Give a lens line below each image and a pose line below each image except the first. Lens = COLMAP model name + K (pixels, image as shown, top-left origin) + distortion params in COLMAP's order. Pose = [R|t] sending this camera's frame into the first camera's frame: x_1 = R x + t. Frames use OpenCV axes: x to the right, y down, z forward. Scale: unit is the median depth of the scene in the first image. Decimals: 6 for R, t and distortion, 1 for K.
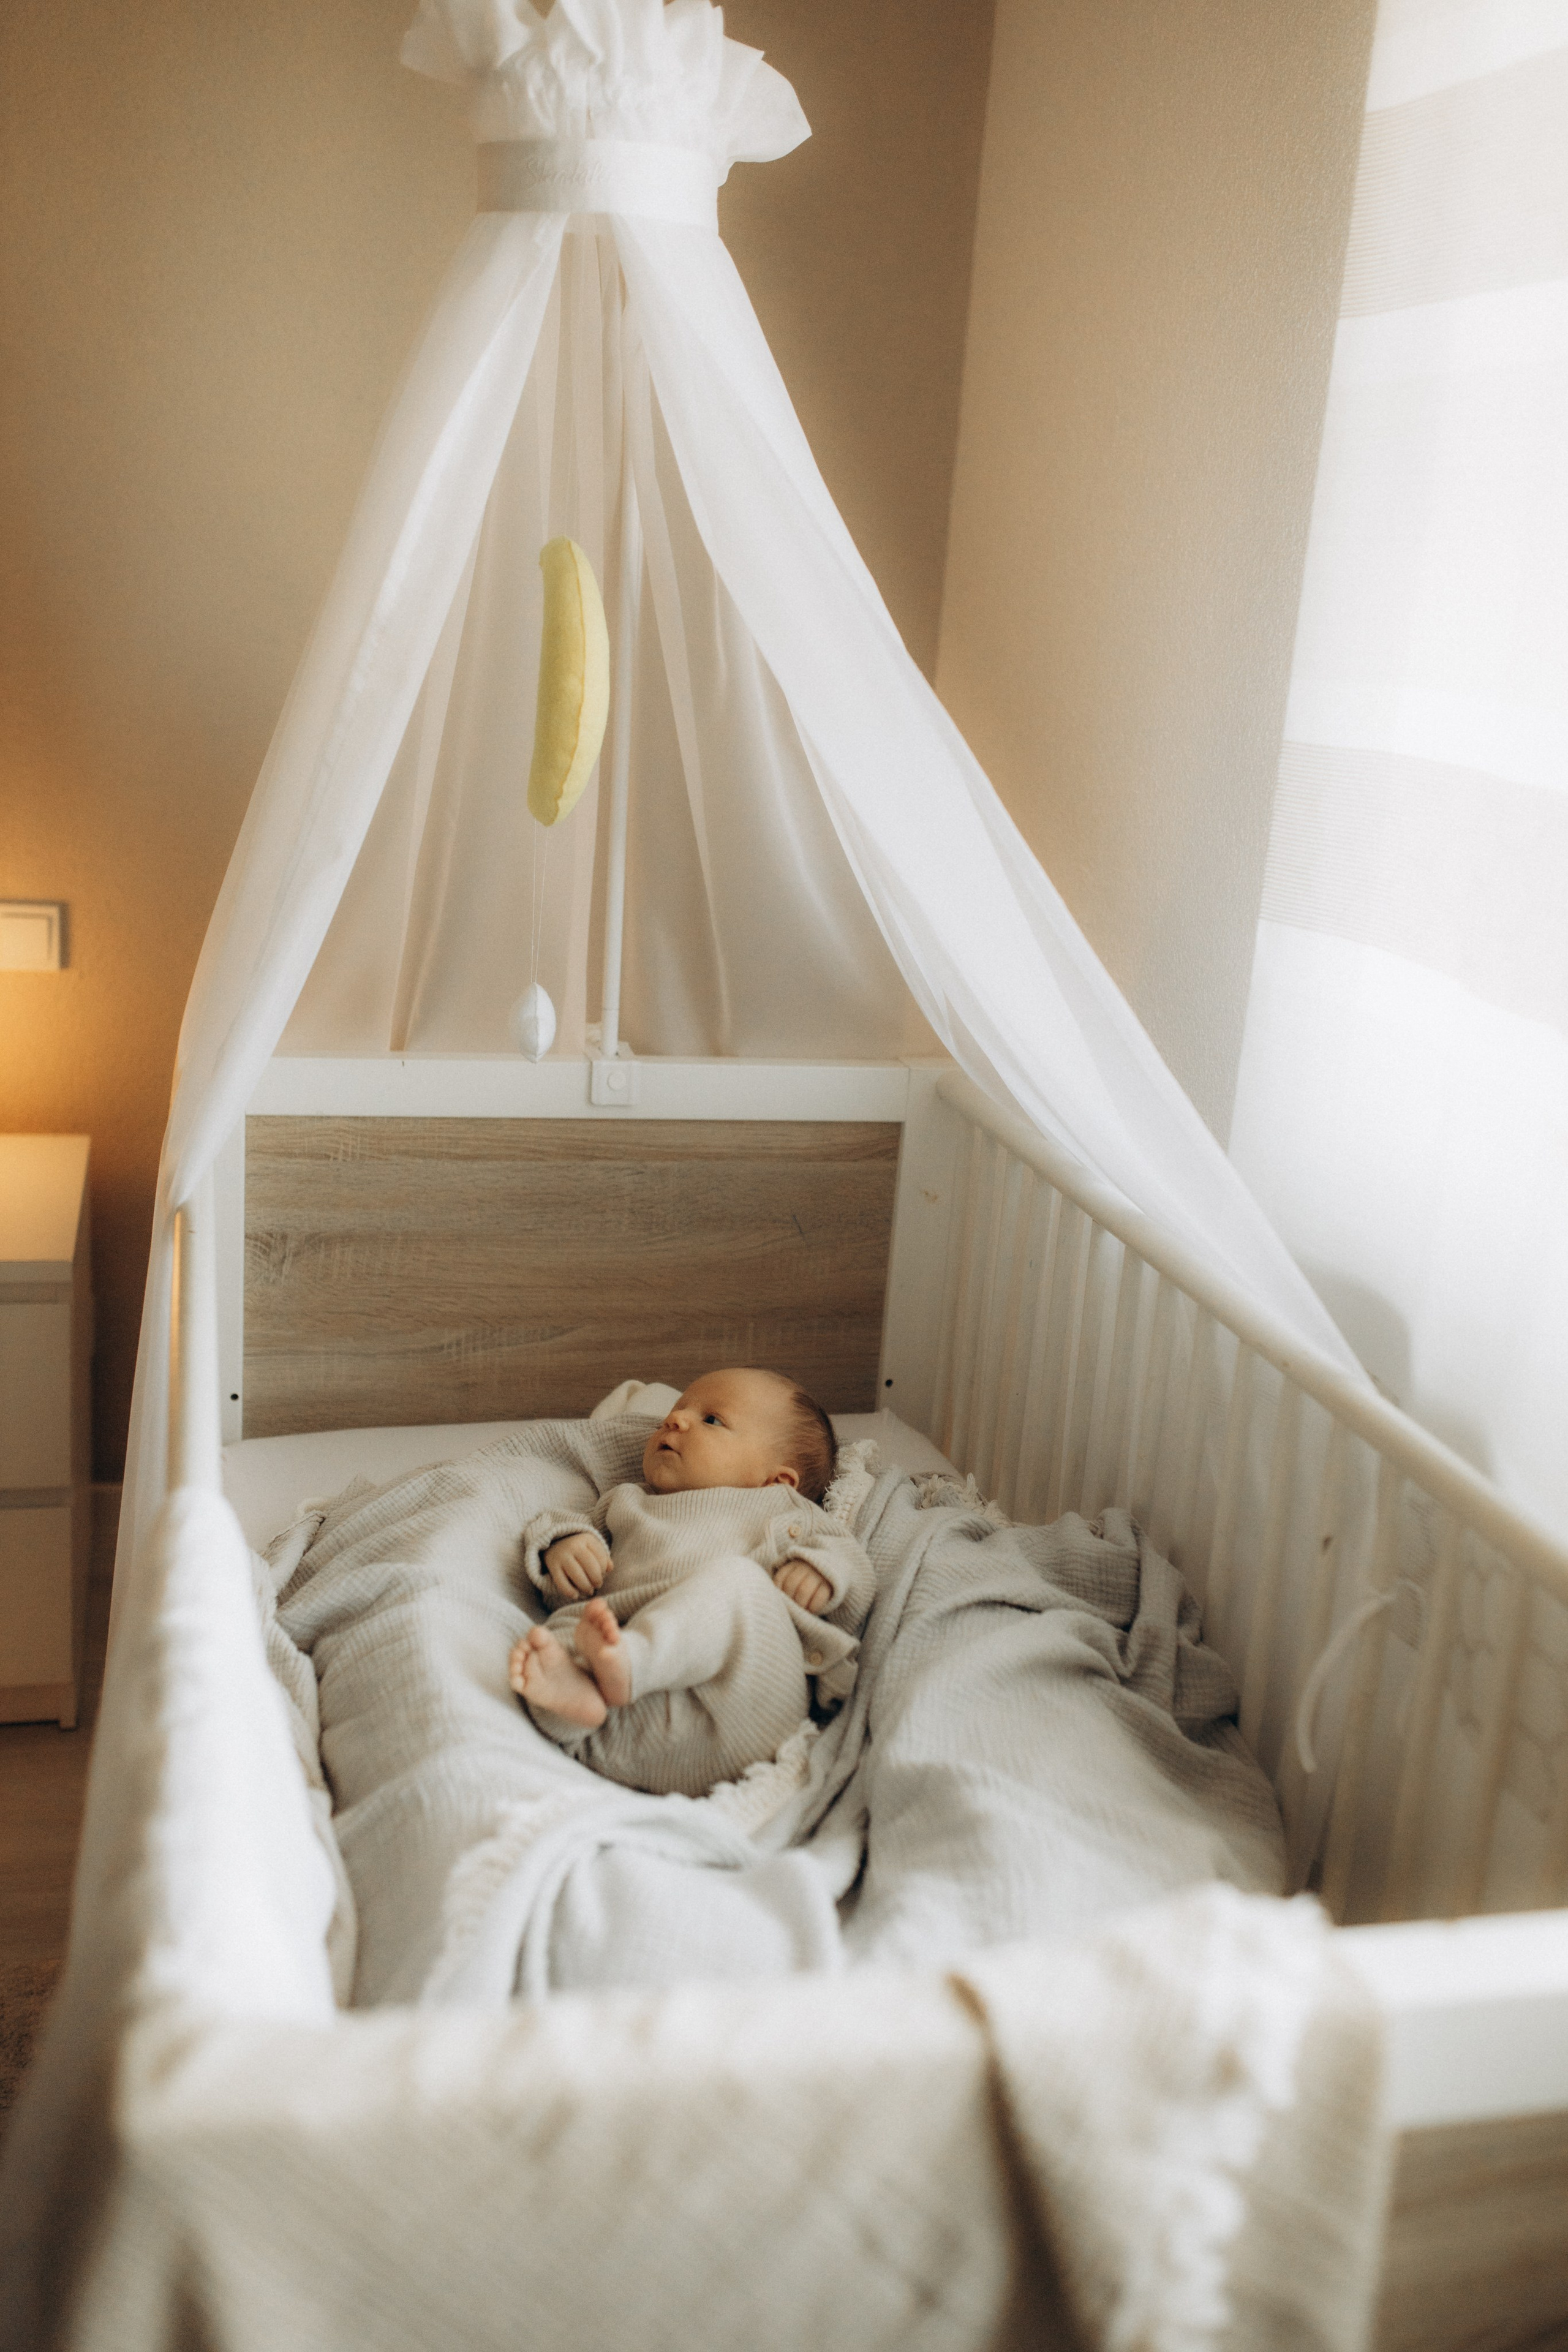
lens RADIAL K [[2197.5, 0, 827.6], [0, 2197.5, 1191.8], [0, 0, 1]] dist [-0.013116, 0.000000]
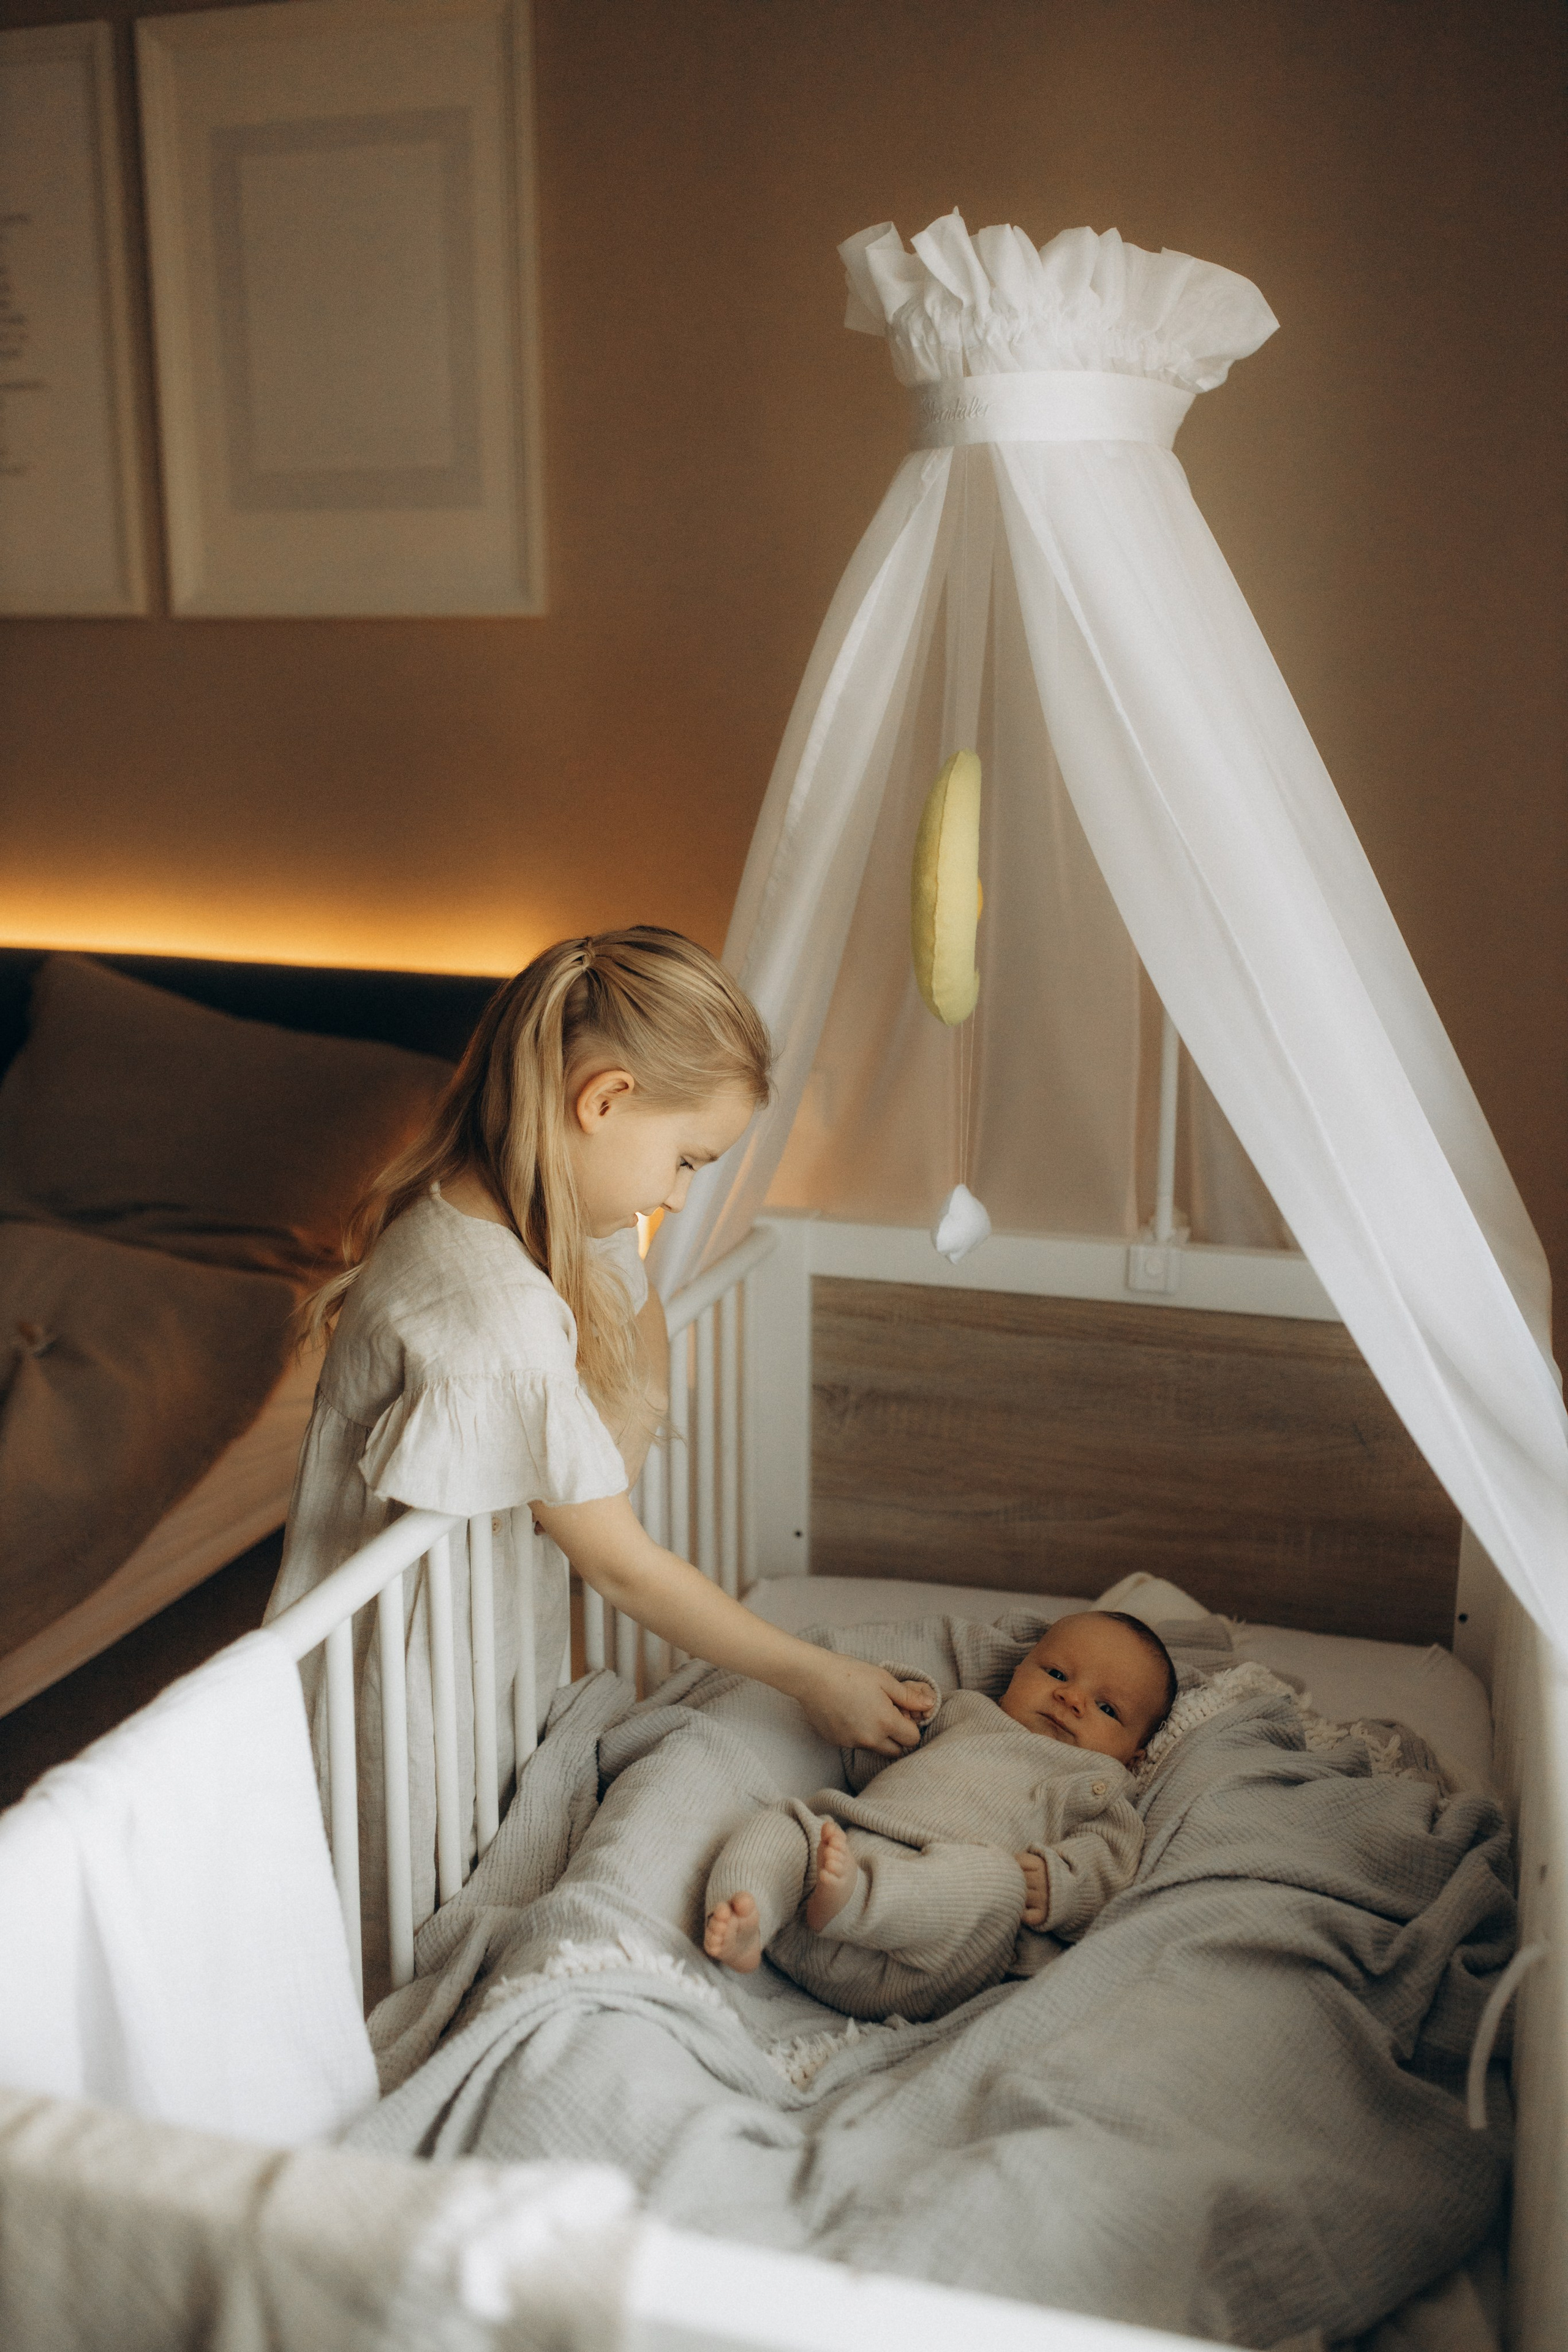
lens RADIAL K [[2197.5, 0, 780.8], [0, 2197.5, 1180.0], [0, 0, 1]] dist [-0.013116, 0.000000]
pose [[0.847600, 0.053135, -0.527969, 0.282041], [-0.089876, 0.994974, -0.044152, -0.030753], [0.522969, 0.084875, 0.848115, 0.067541]]
